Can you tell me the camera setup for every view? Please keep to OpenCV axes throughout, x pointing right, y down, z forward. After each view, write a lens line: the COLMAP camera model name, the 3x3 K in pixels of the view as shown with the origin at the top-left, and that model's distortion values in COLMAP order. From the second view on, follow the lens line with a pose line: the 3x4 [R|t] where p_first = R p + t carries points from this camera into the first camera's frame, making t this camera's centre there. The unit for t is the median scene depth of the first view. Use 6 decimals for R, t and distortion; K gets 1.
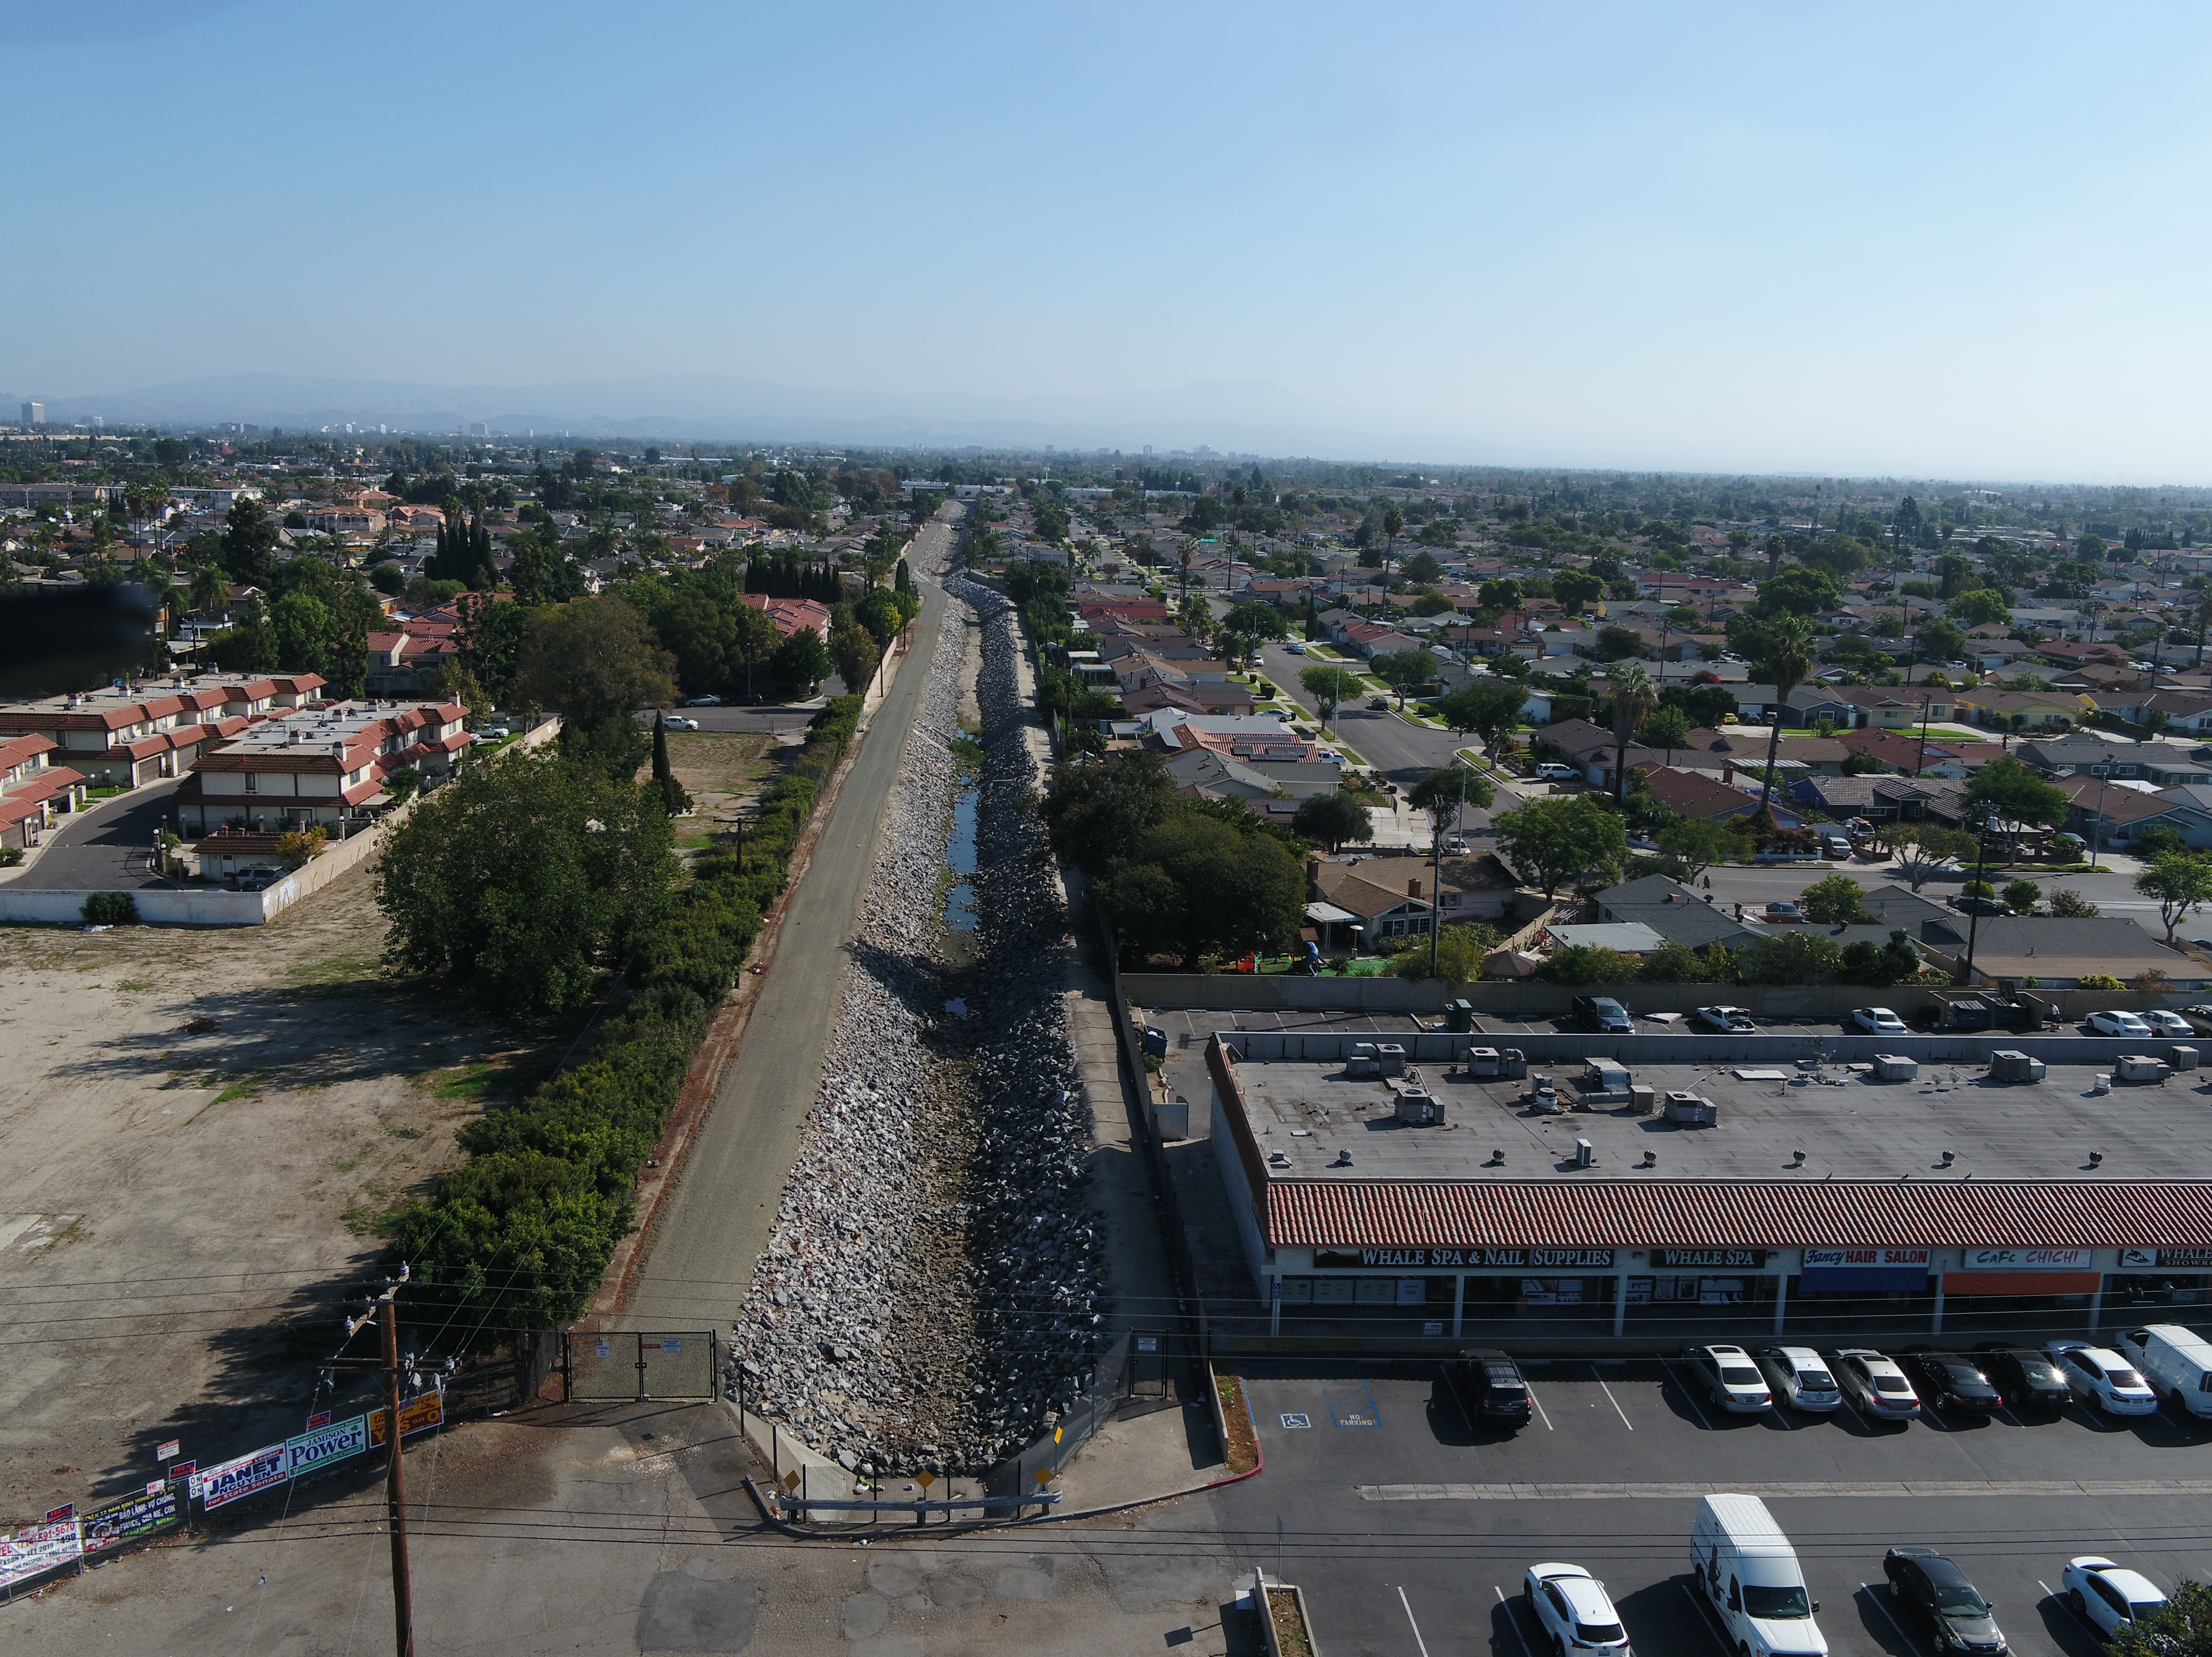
lens RADIAL K [[1909.0, 0, 1096.4], [0, 1909.0, 825.8], [0, 0, 1]] dist [0.006023, -0.003854]
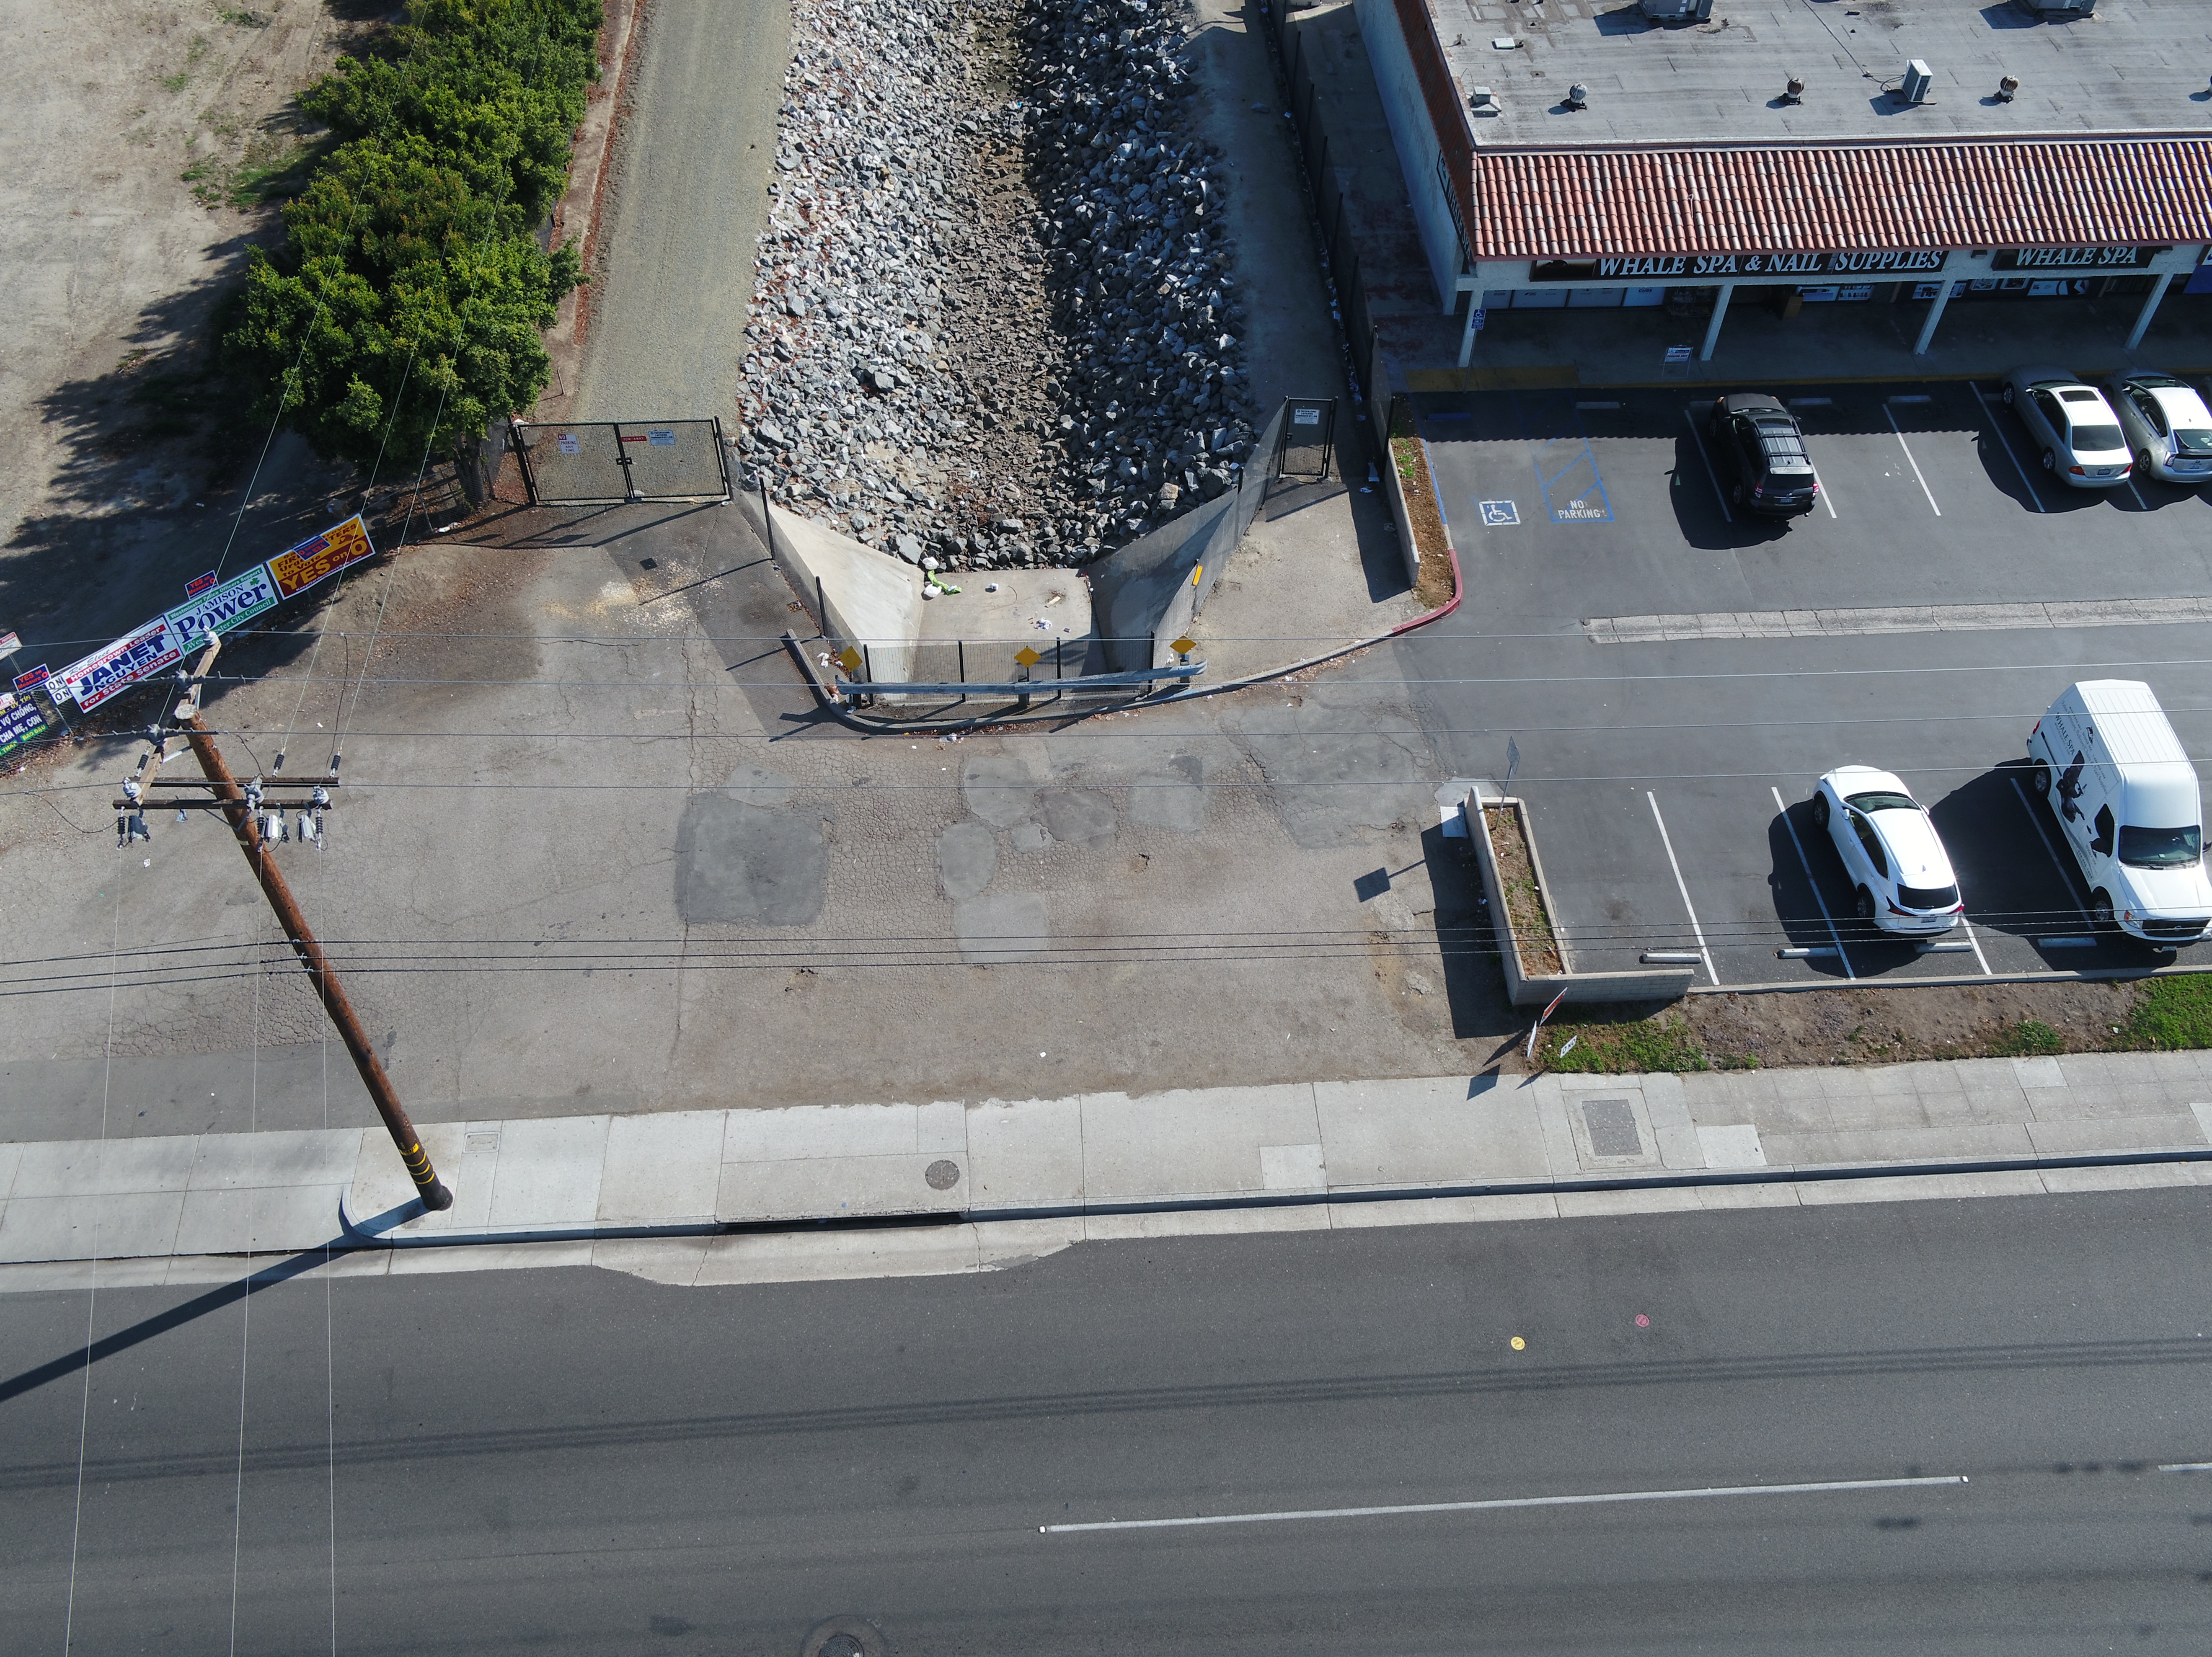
lens RADIAL K [[1912.6, 0, 1099.8], [0, 1912.6, 818.1], [0, 0, 1]] dist [-0.001692, 0.004638]
pose [[0.999918, -0.011912, -0.004713, -0.041116], [0.012257, 0.782551, 0.622466, -0.053451], [-0.003727, -0.622473, 0.782633, 0.262120]]
